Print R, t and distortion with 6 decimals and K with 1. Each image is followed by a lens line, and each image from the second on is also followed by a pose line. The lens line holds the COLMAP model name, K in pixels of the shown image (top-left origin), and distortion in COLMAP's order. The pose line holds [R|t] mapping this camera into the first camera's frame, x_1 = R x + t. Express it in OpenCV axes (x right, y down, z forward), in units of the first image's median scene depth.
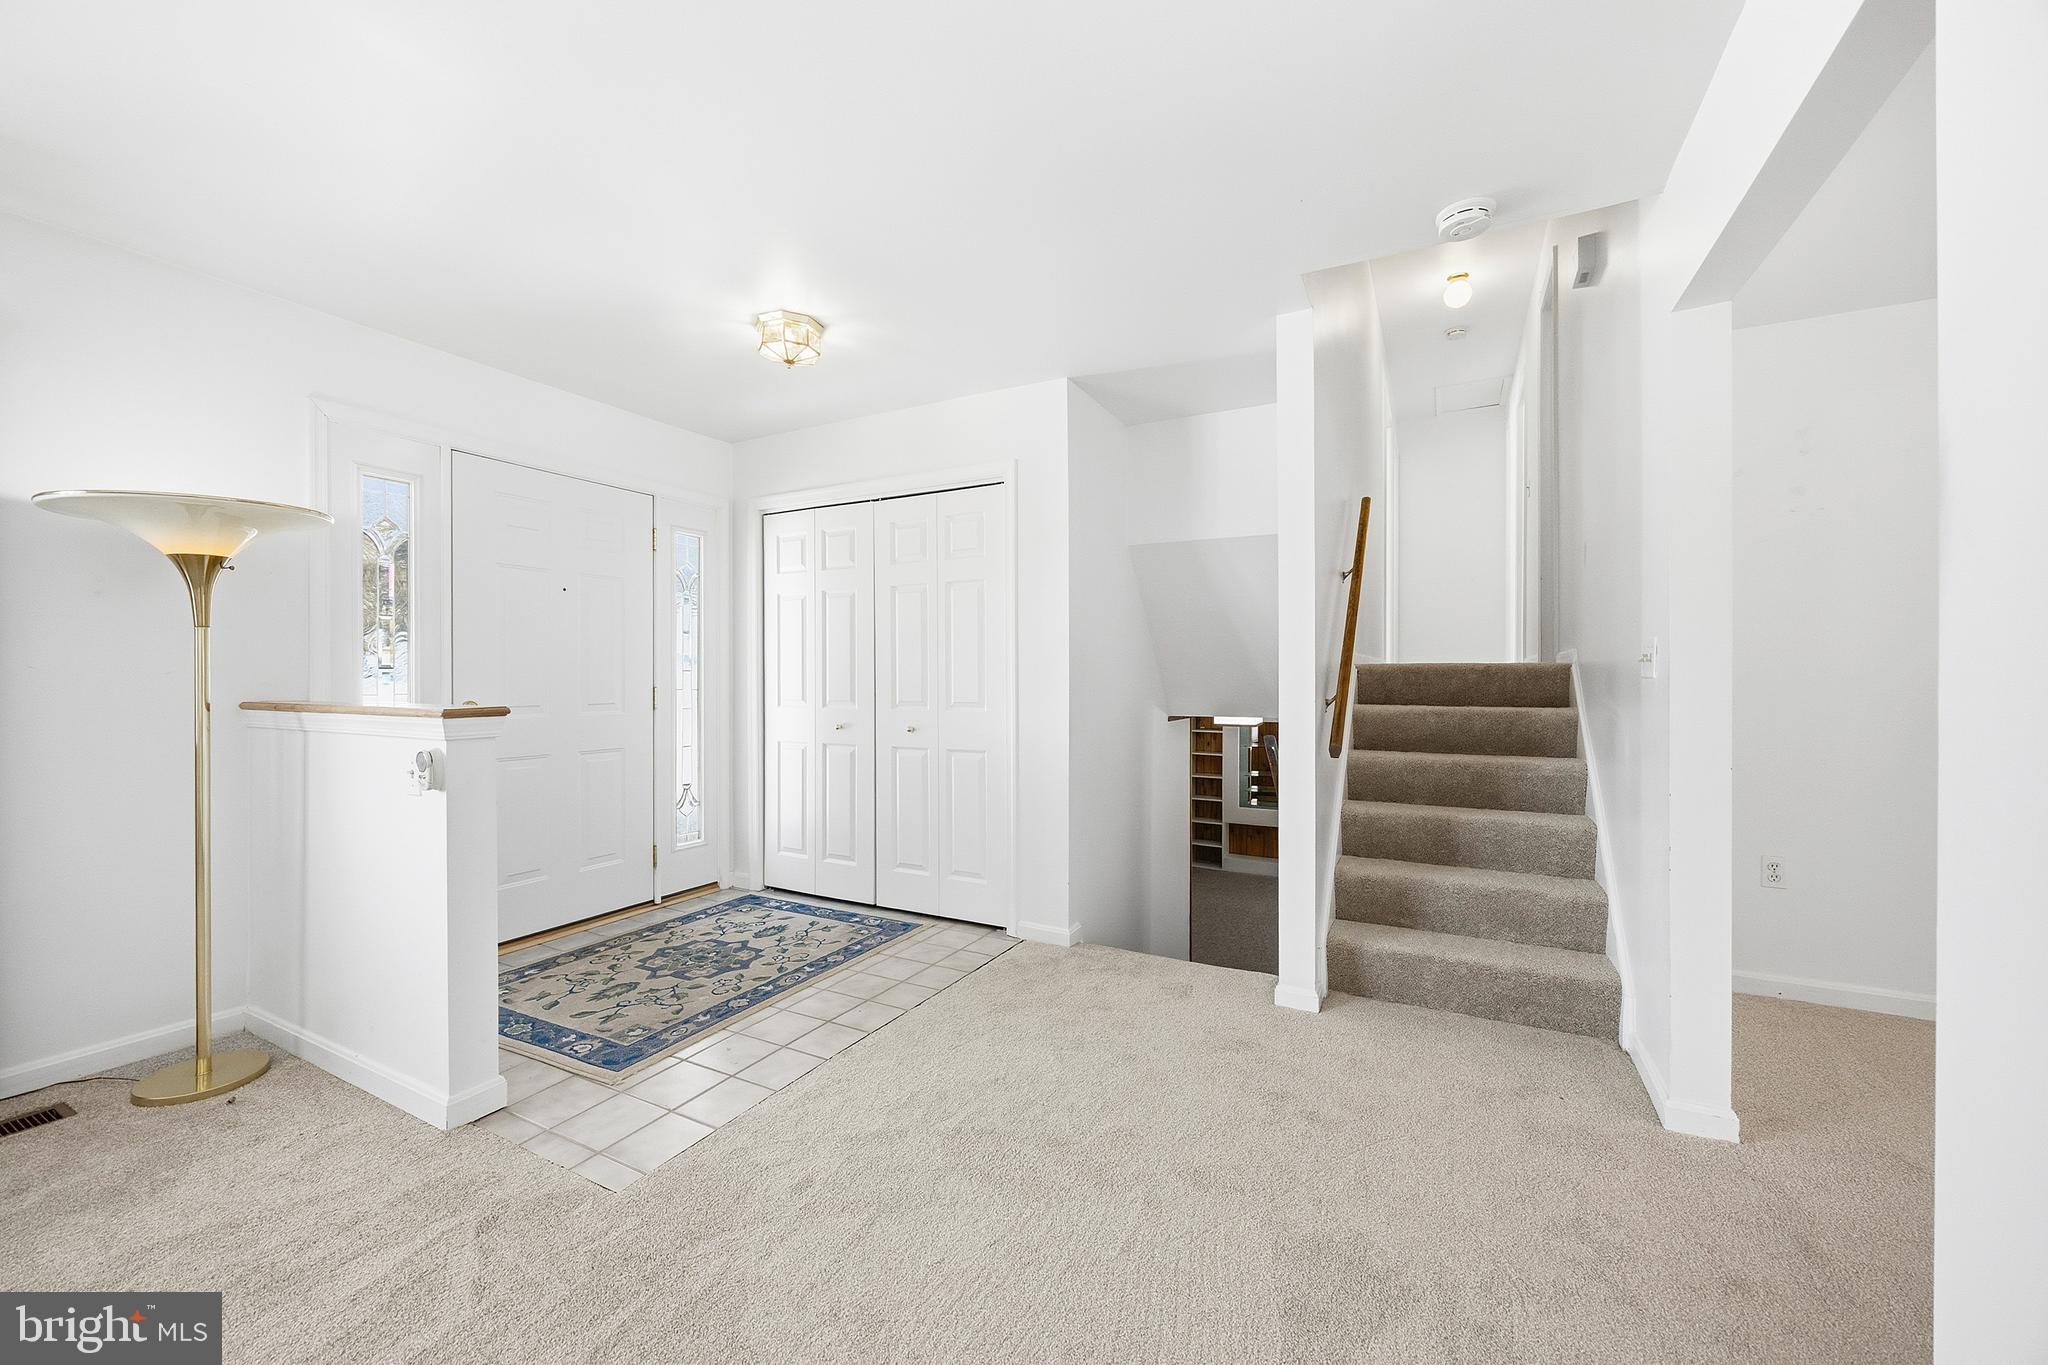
lens RADIAL K [[781.5, 0, 1024.6], [0, 781.5, 676.7], [0, 0, 1]] dist [-0.003738, 0.000563]
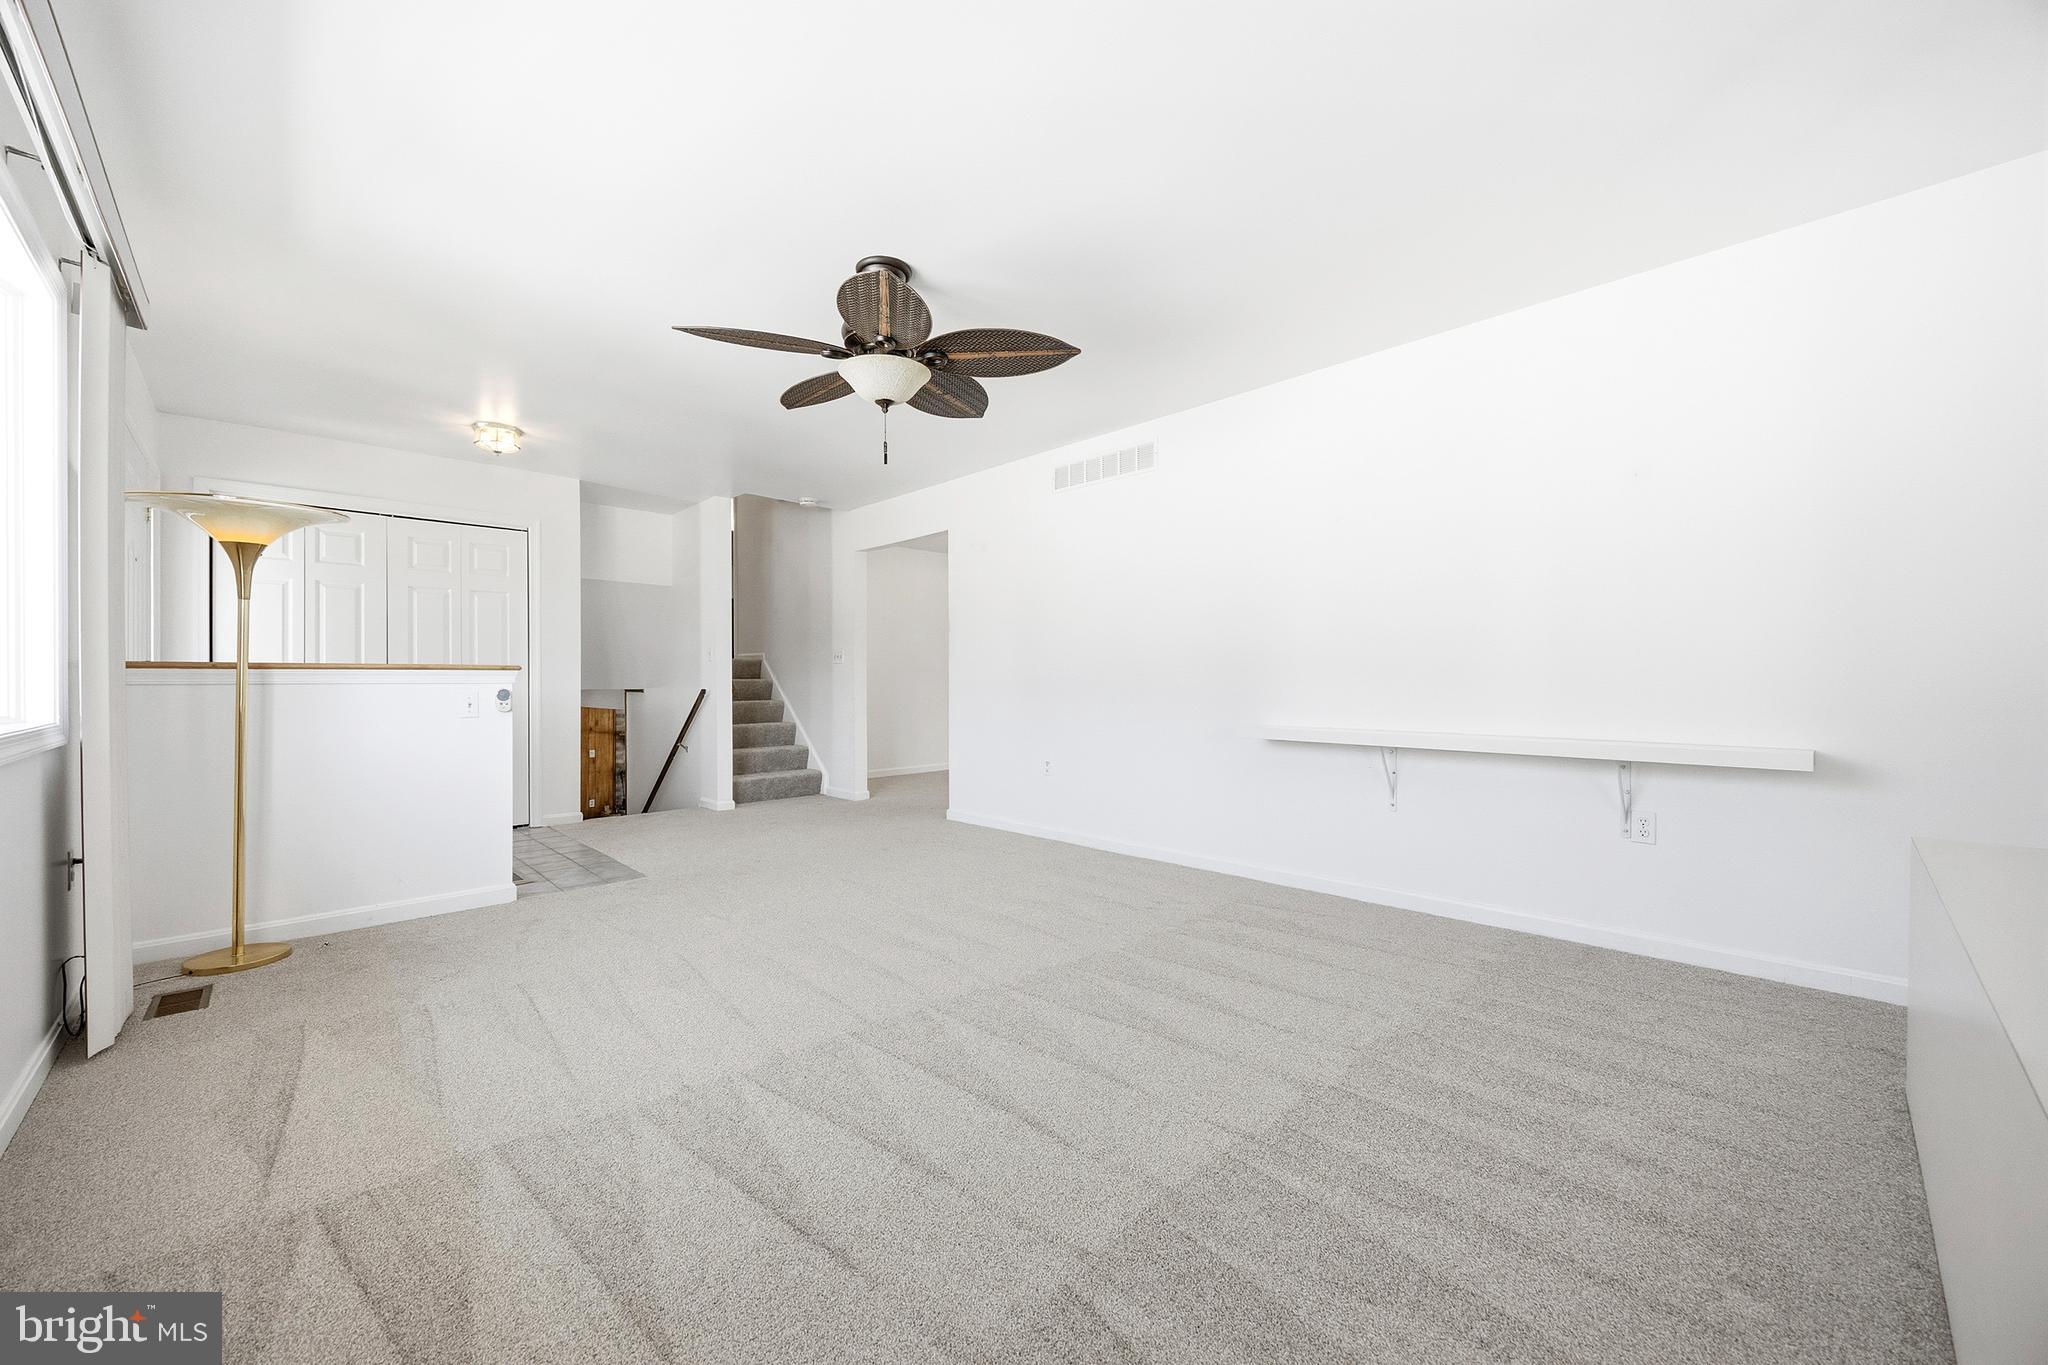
lens RADIAL K [[781.5, 0, 996.4], [0, 781.5, 677.6], [0, 0, 1]] dist [-0.003738, 0.000563]
pose [[0.336590, 0.001261, 0.941650, -1.369598], [0.007685, 0.999962, -0.004086, 0.059361], [-0.941620, 0.008612, 0.336568, -0.436420]]
